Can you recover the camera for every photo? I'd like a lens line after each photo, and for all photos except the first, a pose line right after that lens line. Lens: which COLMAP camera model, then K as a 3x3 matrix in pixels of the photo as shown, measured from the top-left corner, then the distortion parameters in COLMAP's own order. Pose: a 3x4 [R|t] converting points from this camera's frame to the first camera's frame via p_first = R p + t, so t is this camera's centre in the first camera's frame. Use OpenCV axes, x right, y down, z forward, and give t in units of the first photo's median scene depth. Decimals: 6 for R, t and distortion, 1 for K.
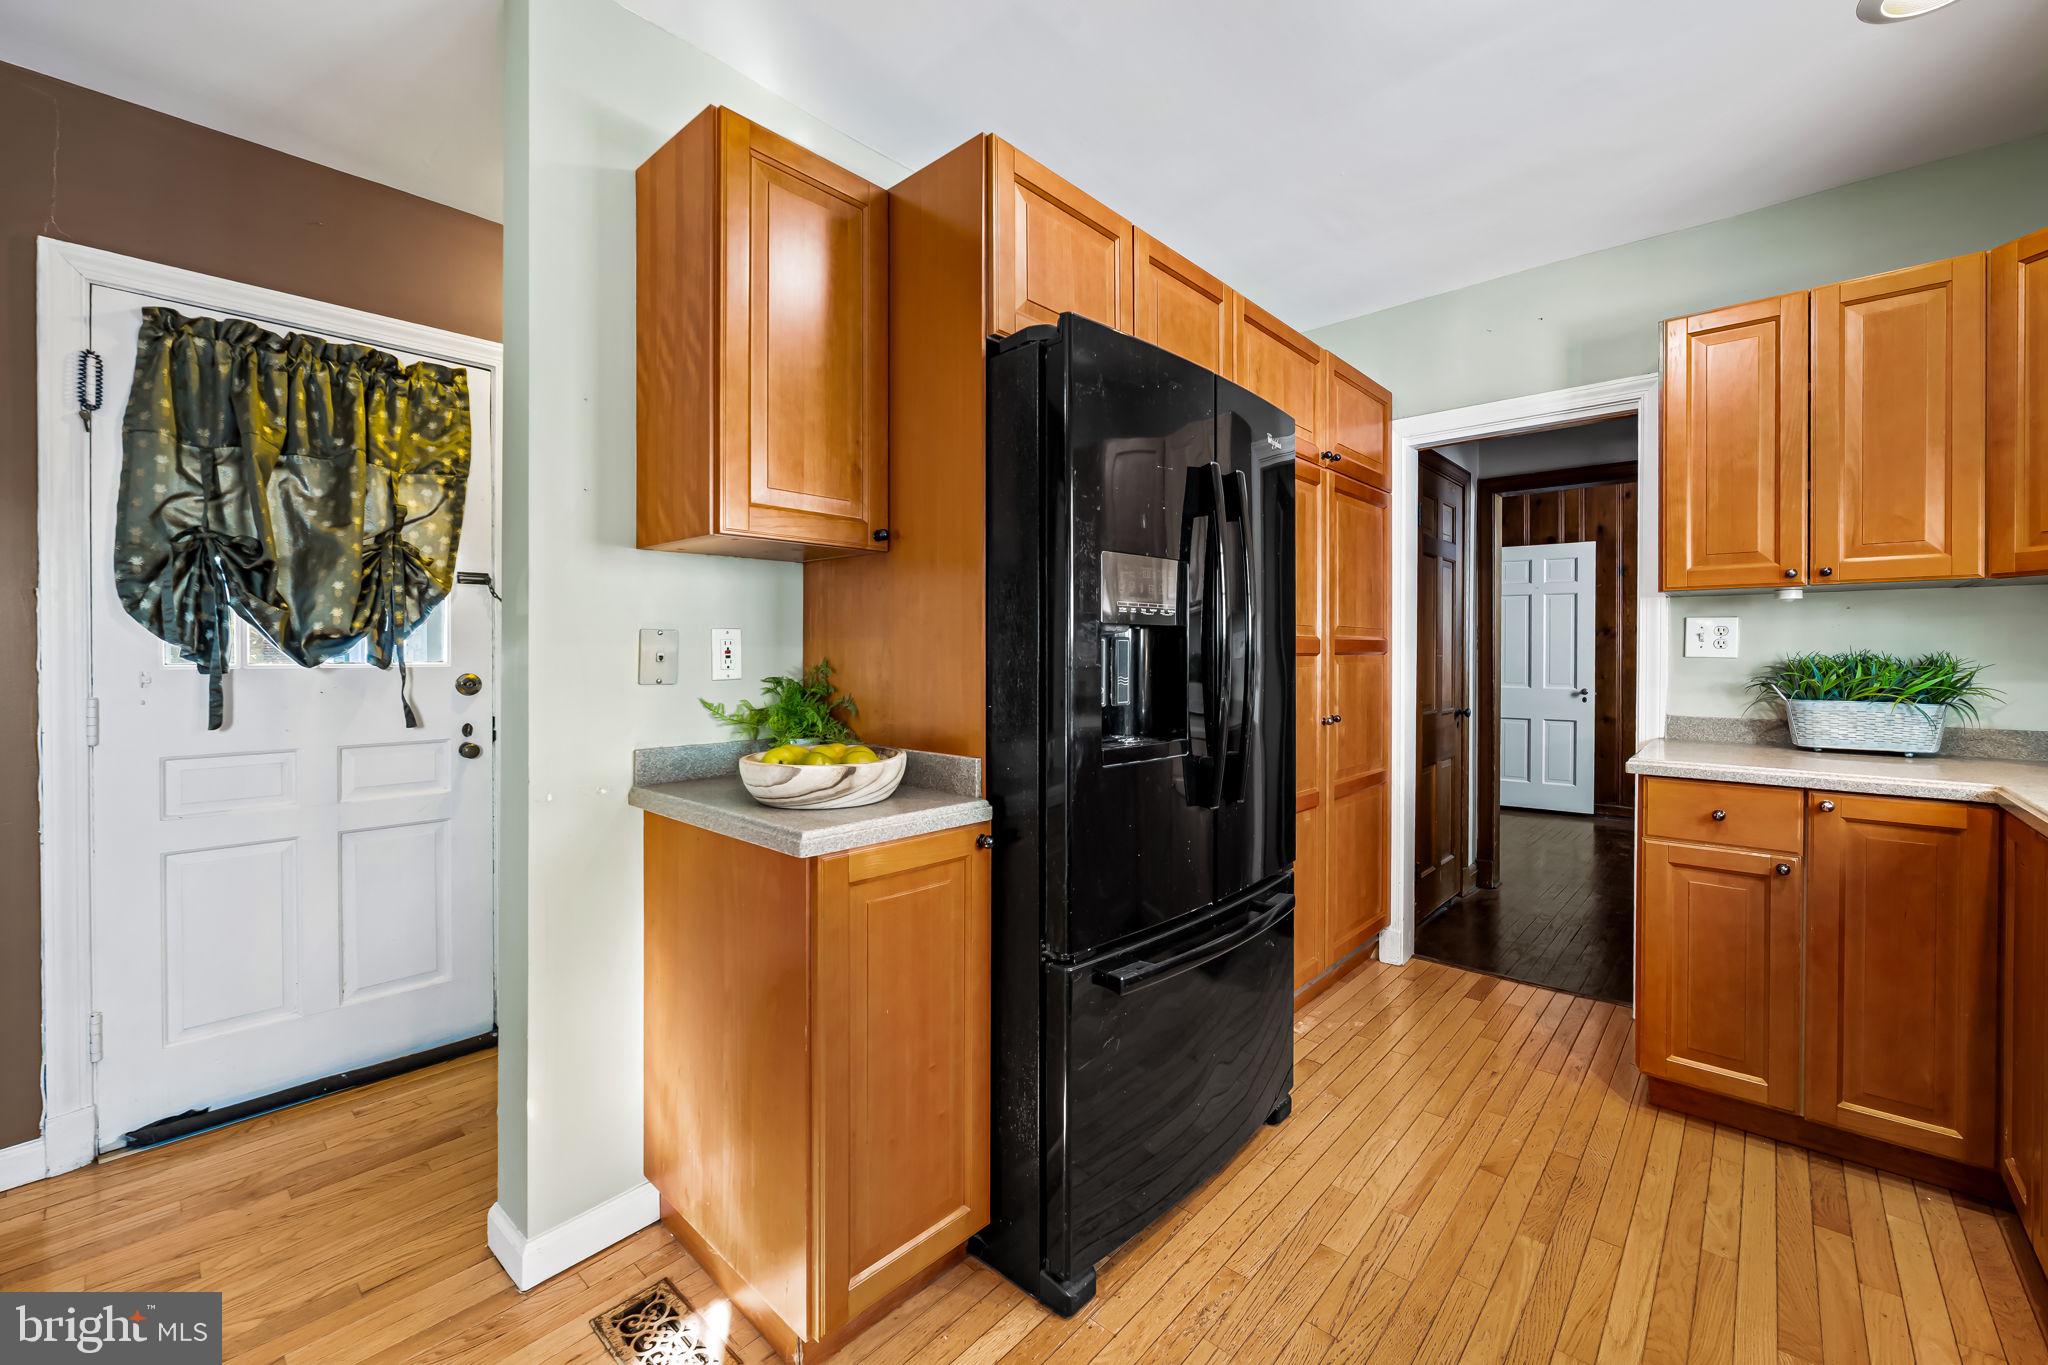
lens RADIAL K [[827.5, 0, 1022.1], [0, 827.5, 653.3], [0, 0, 1]] dist [-0.010058, -0.000182]
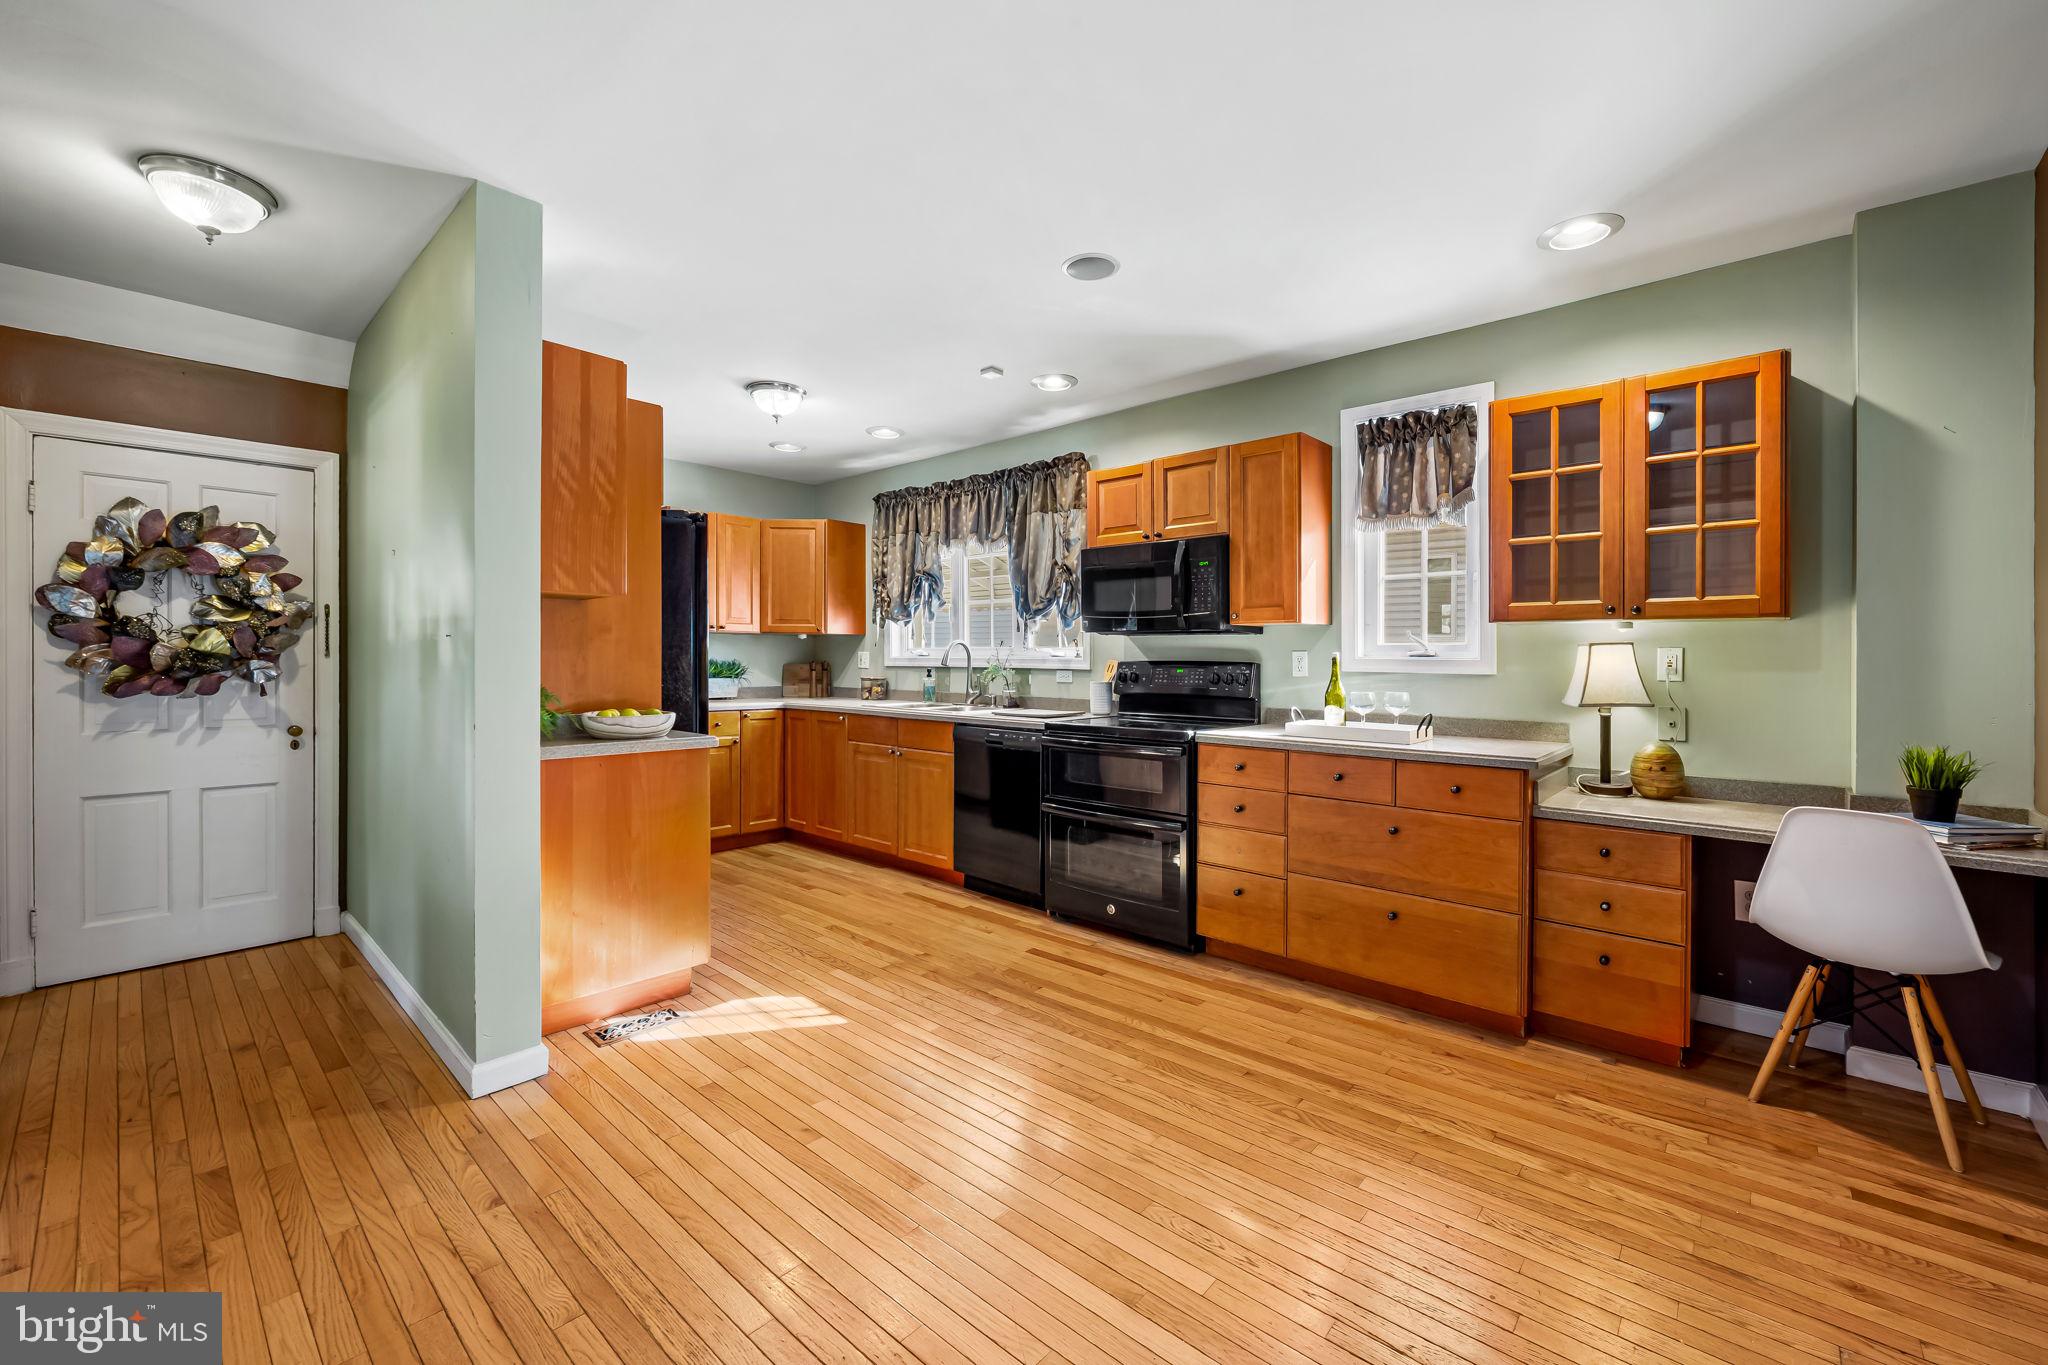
lens RADIAL K [[827.5, 0, 1022.1], [0, 827.5, 653.3], [0, 0, 1]] dist [-0.010058, -0.000182]
pose [[-0.000218, 0.006579, 0.999978, -1.783938], [0.002074, 0.999976, -0.006578, 0.000364], [-0.999998, 0.002072, -0.000232, 0.081889]]
